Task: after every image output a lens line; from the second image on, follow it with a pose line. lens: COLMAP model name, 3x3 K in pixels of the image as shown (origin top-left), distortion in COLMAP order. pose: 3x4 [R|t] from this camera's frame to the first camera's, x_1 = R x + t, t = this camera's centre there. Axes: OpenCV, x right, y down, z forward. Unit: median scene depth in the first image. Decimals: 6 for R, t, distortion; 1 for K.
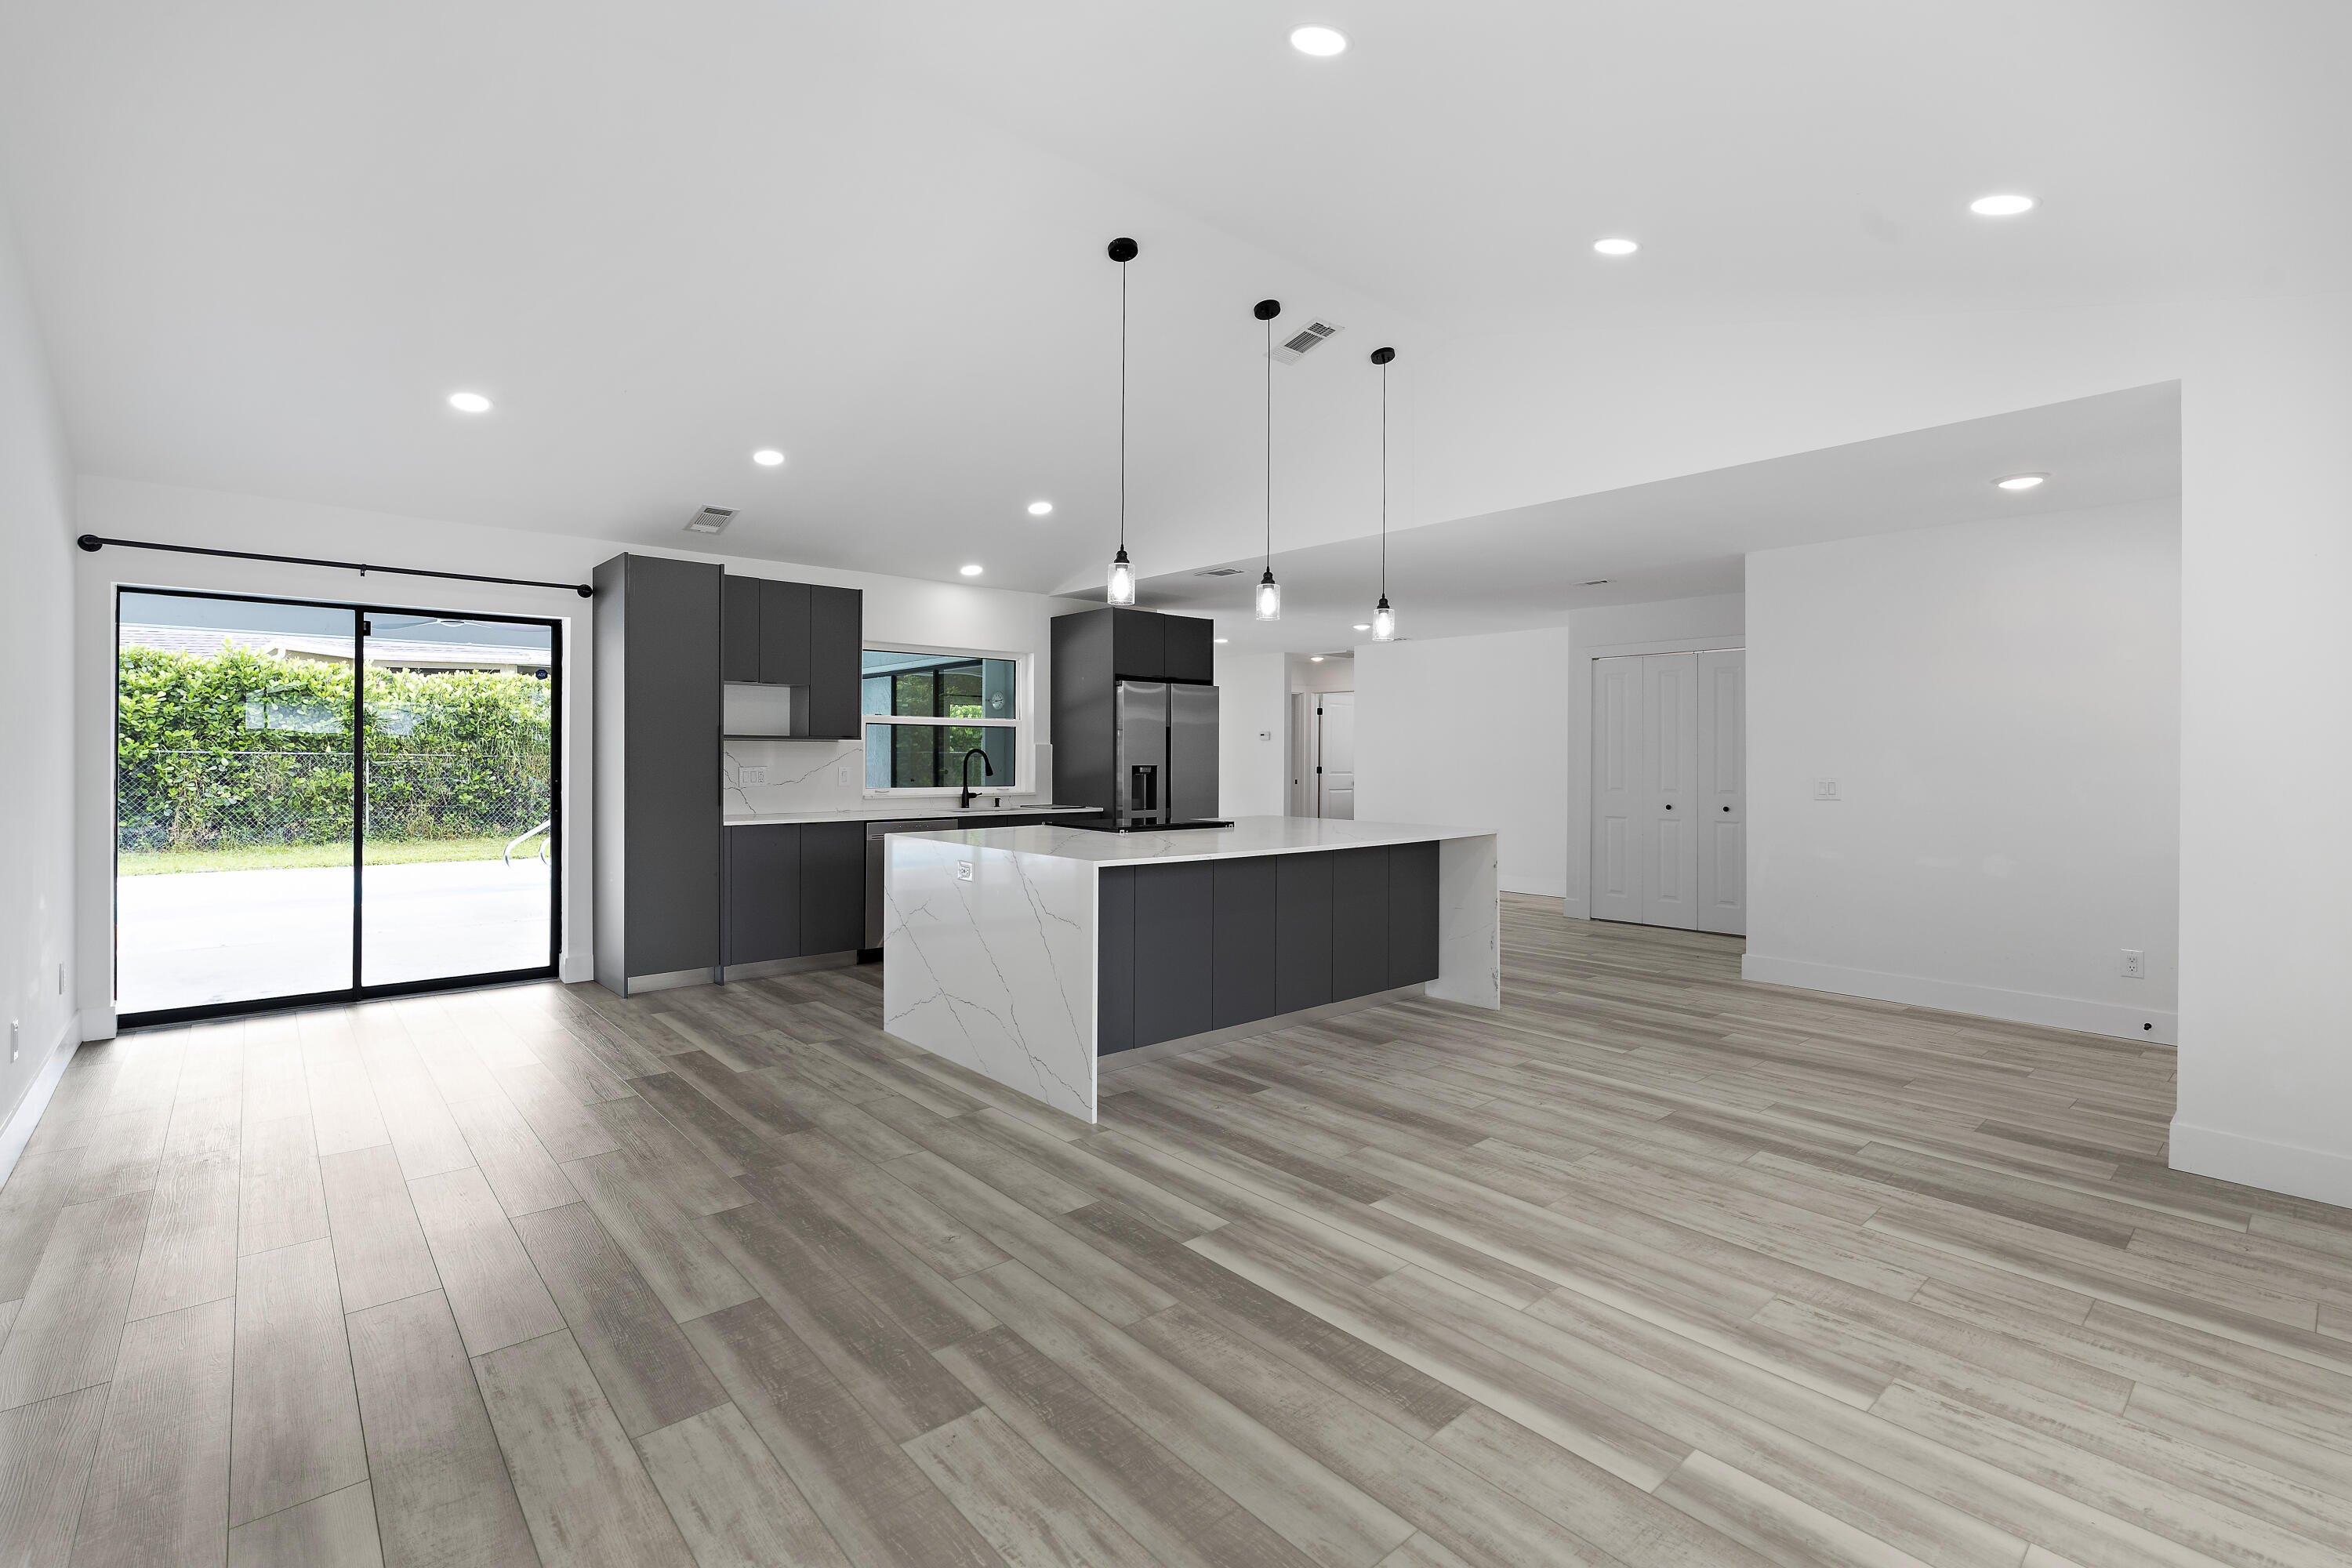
lens RADIAL K [[1077.6, 0, 1181.6], [0, 1077.6, 774.3], [0, 0, 1]] dist [-0.002020, 0.000012]
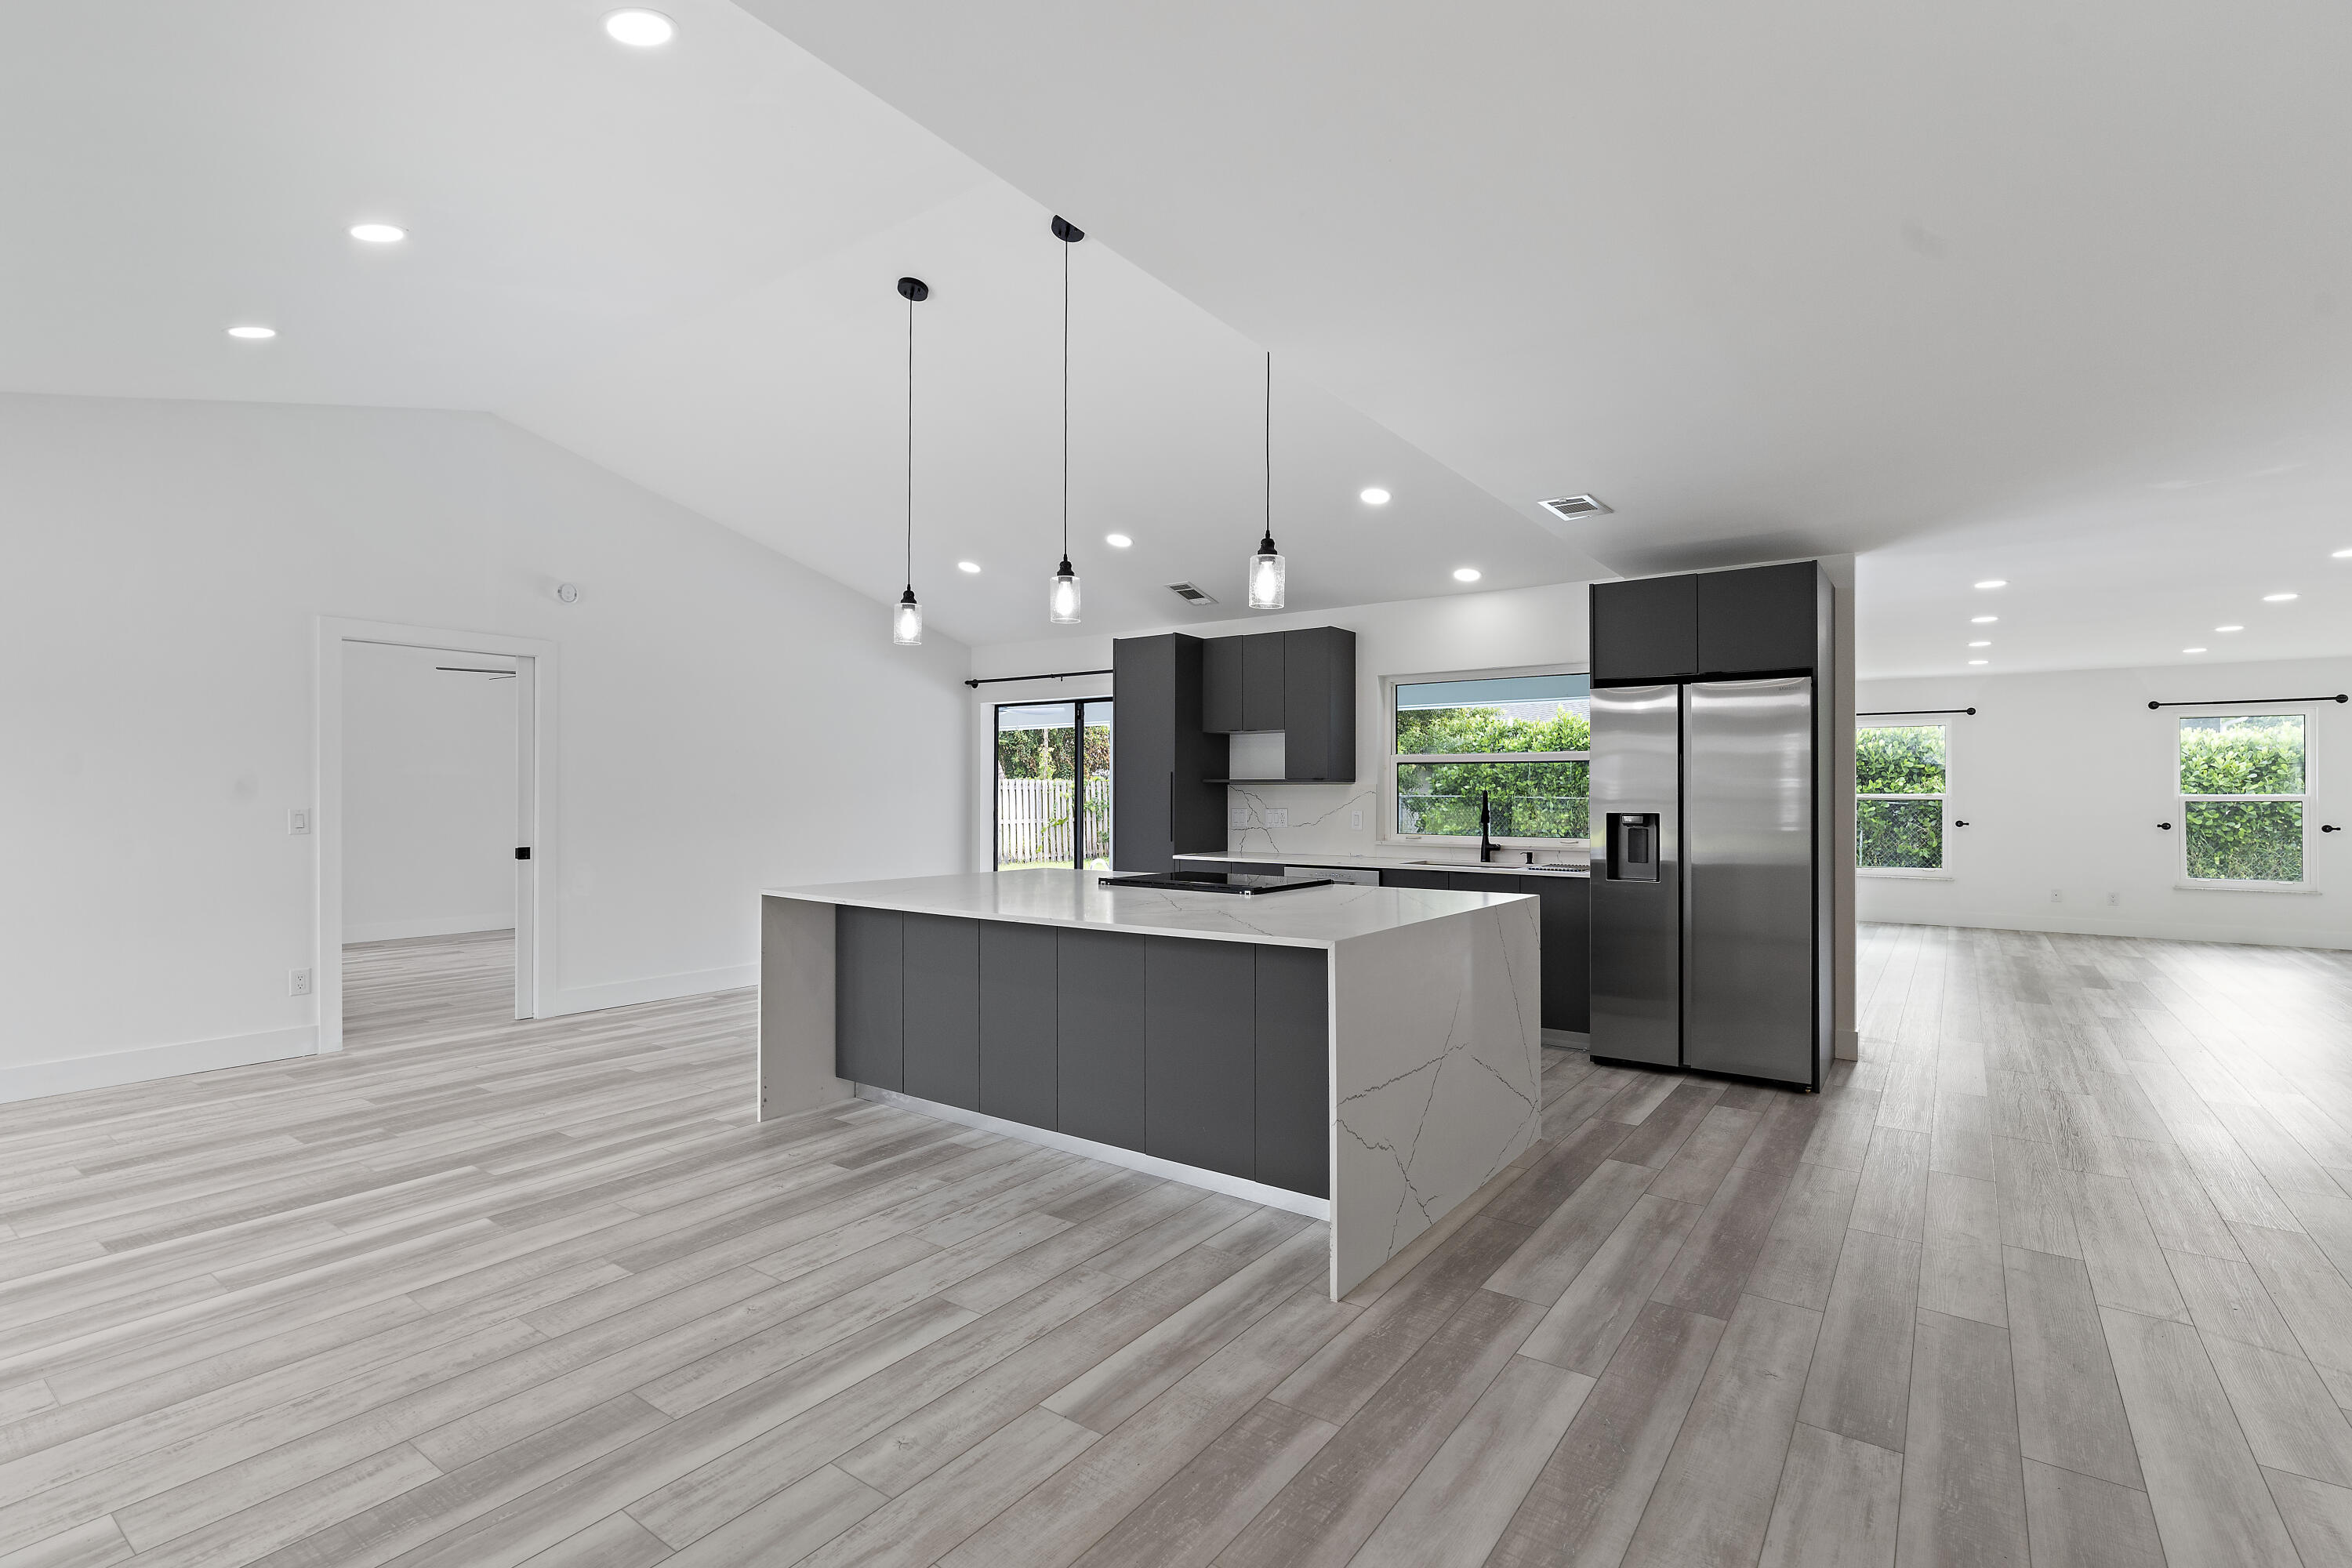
lens RADIAL K [[1077.6, 0, 1164.7], [0, 1077.6, 789.2], [0, 0, 1]] dist [-0.002020, 0.000012]
pose [[0.209095, -0.008589, -0.977858, 0.795550], [-0.020450, 0.999704, -0.013153, -0.012437], [0.977681, 0.022748, 0.208858, 0.837487]]
